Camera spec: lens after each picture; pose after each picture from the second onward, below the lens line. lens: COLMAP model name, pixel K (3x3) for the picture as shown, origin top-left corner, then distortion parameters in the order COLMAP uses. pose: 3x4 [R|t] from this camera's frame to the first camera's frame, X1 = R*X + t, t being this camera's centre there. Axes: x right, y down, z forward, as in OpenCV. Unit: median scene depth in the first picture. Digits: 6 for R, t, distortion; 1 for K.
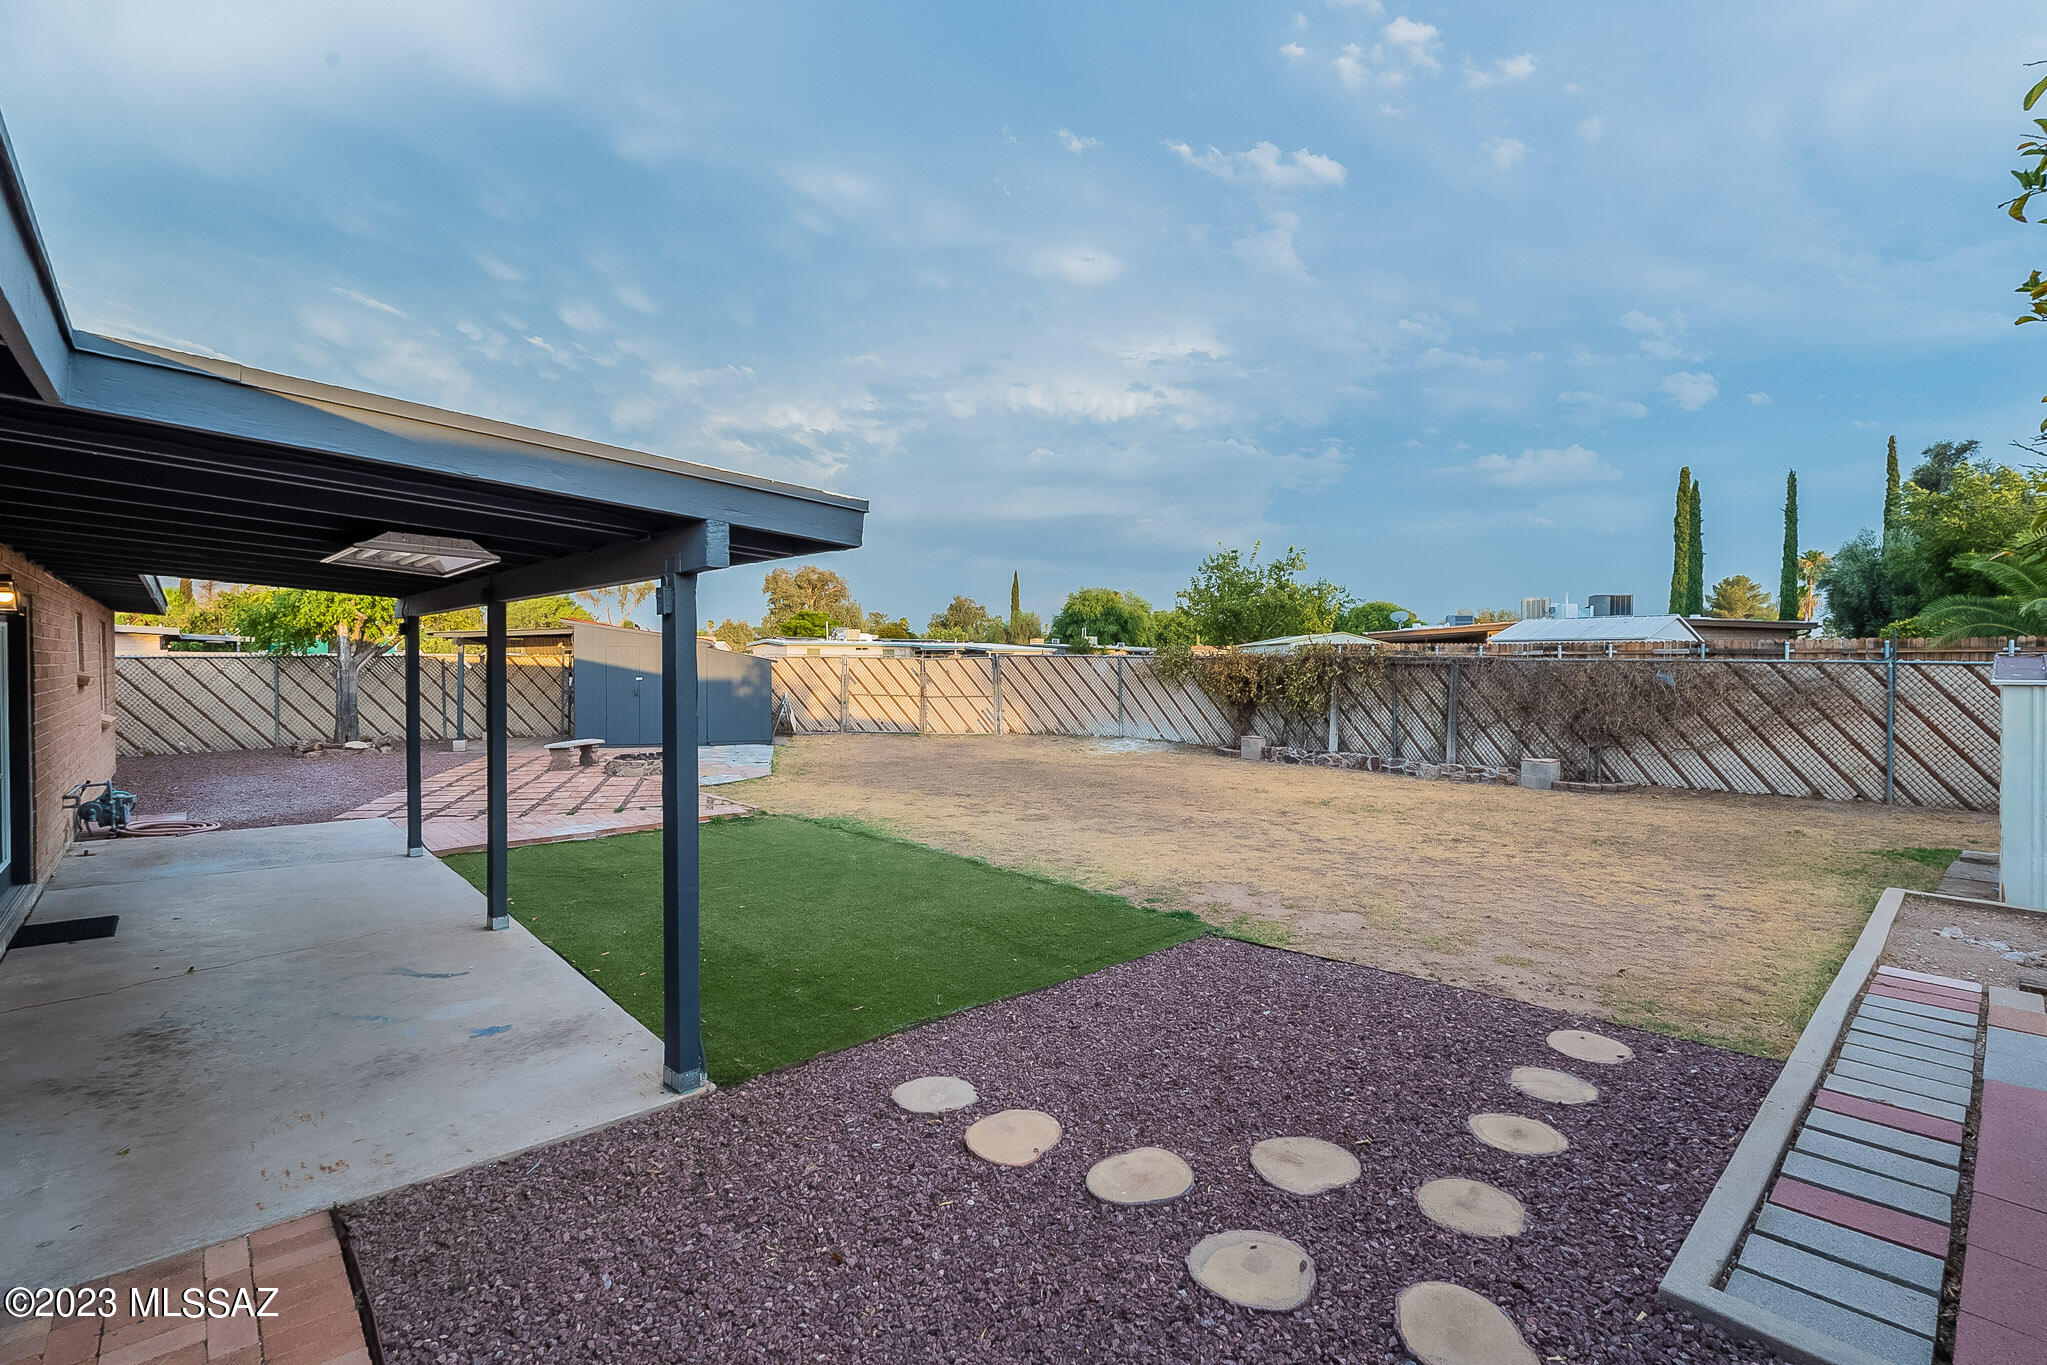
lens RADIAL K [[932.9, 0, 1023.5], [0, 932.9, 682.5], [0, 0, 1]] dist [0.026771, -0.029607]
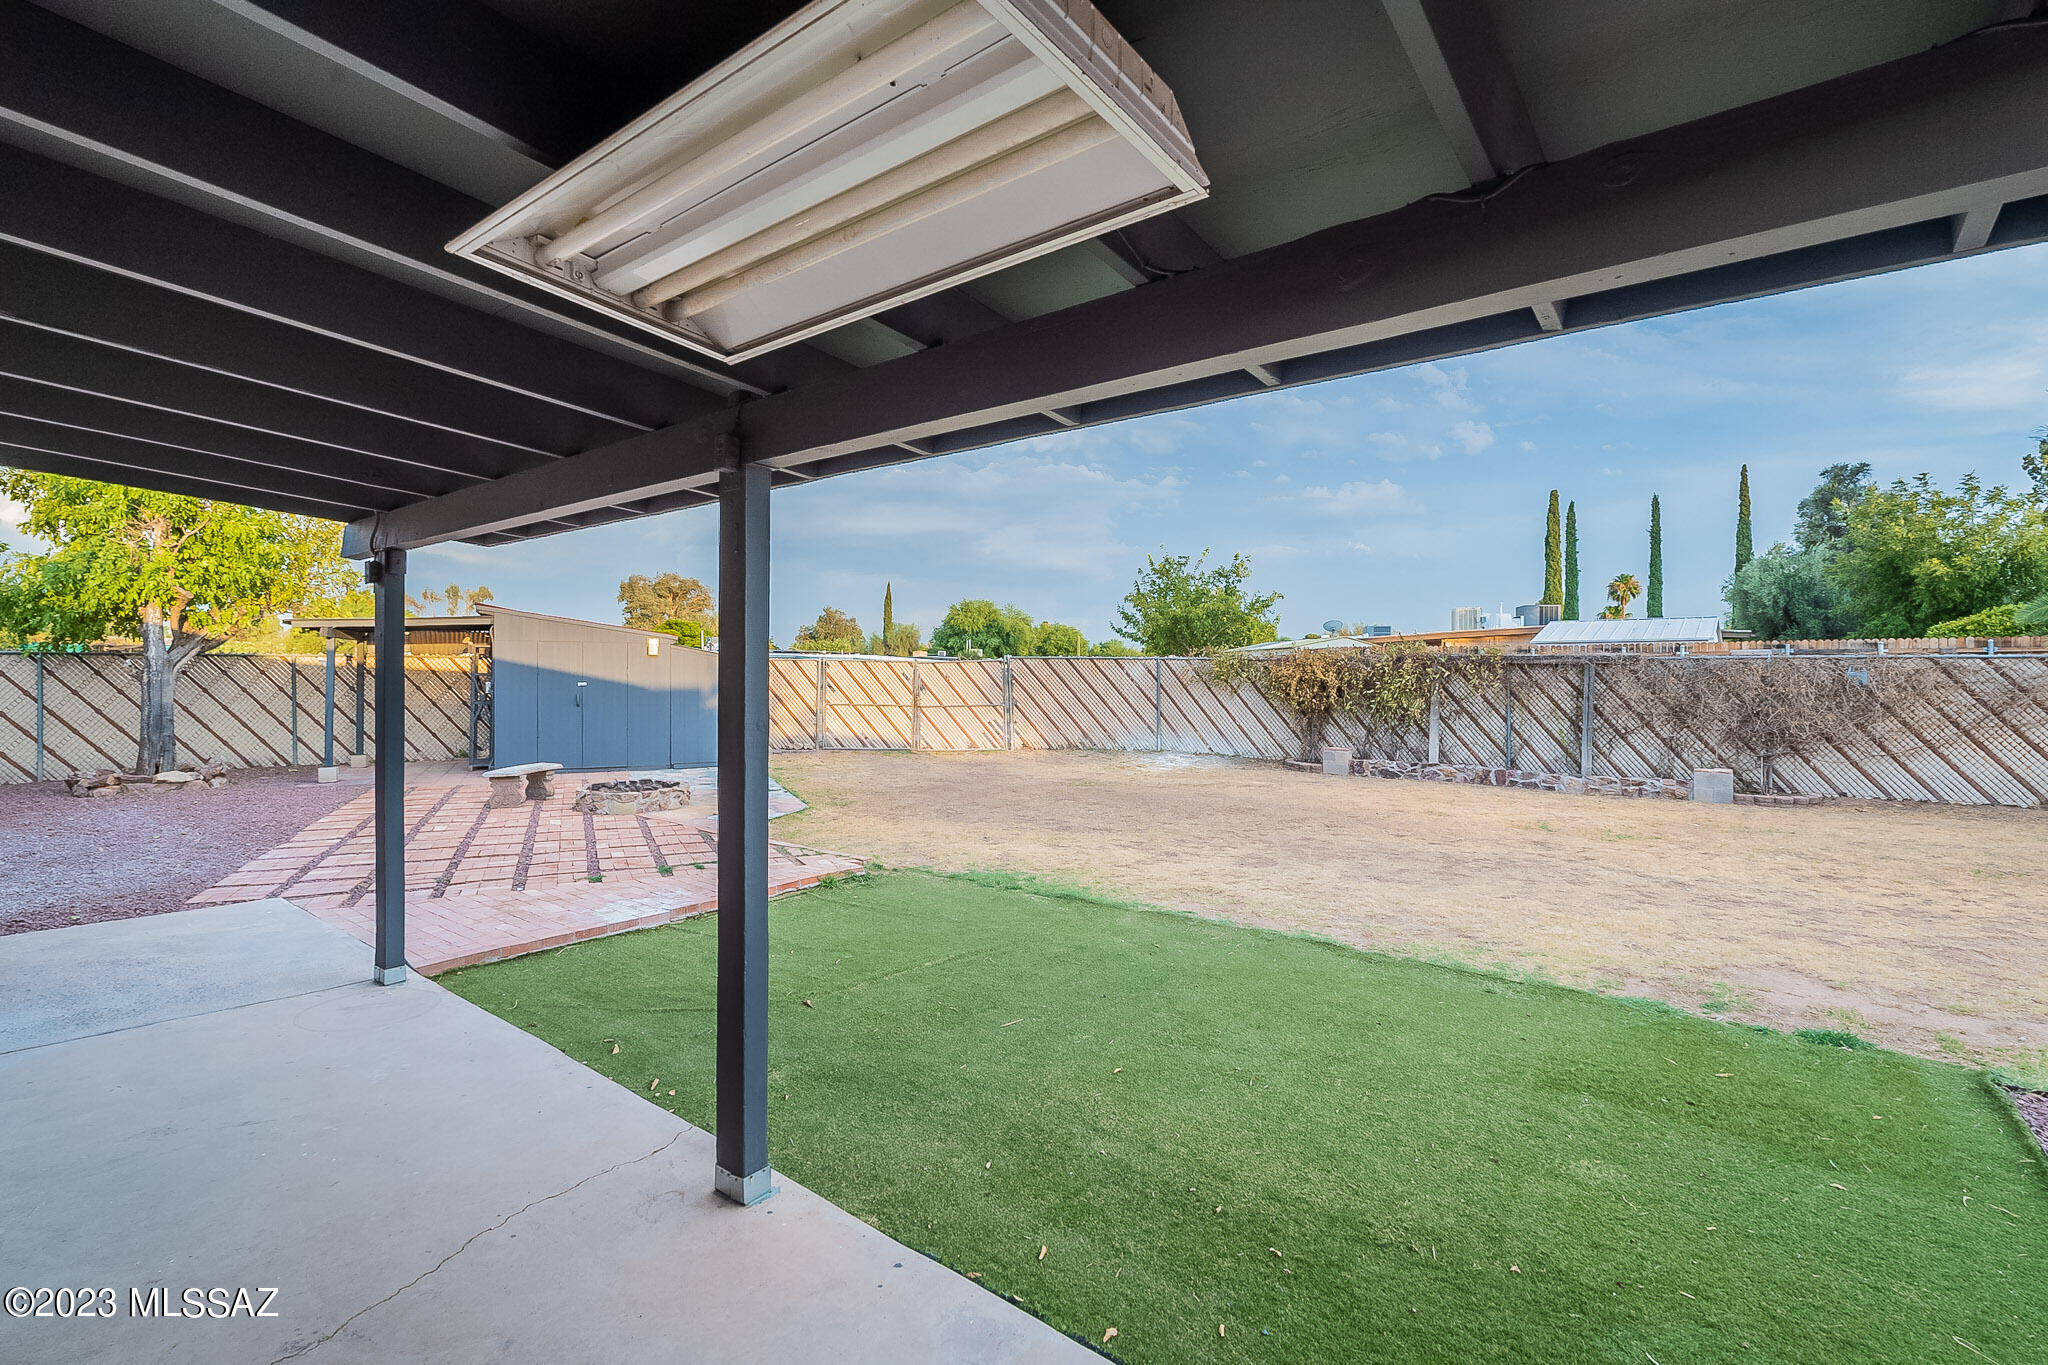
lens RADIAL K [[912.9, 0, 1024.0], [0, 912.9, 682.5], [0, 0, 1]] dist [0.015944, -0.010599]
pose [[0.985785, -0.001224, 0.168006, -0.185687], [0.004023, 0.999859, -0.016317, 0.008781], [-0.167962, 0.016761, 0.985651, 0.198686]]
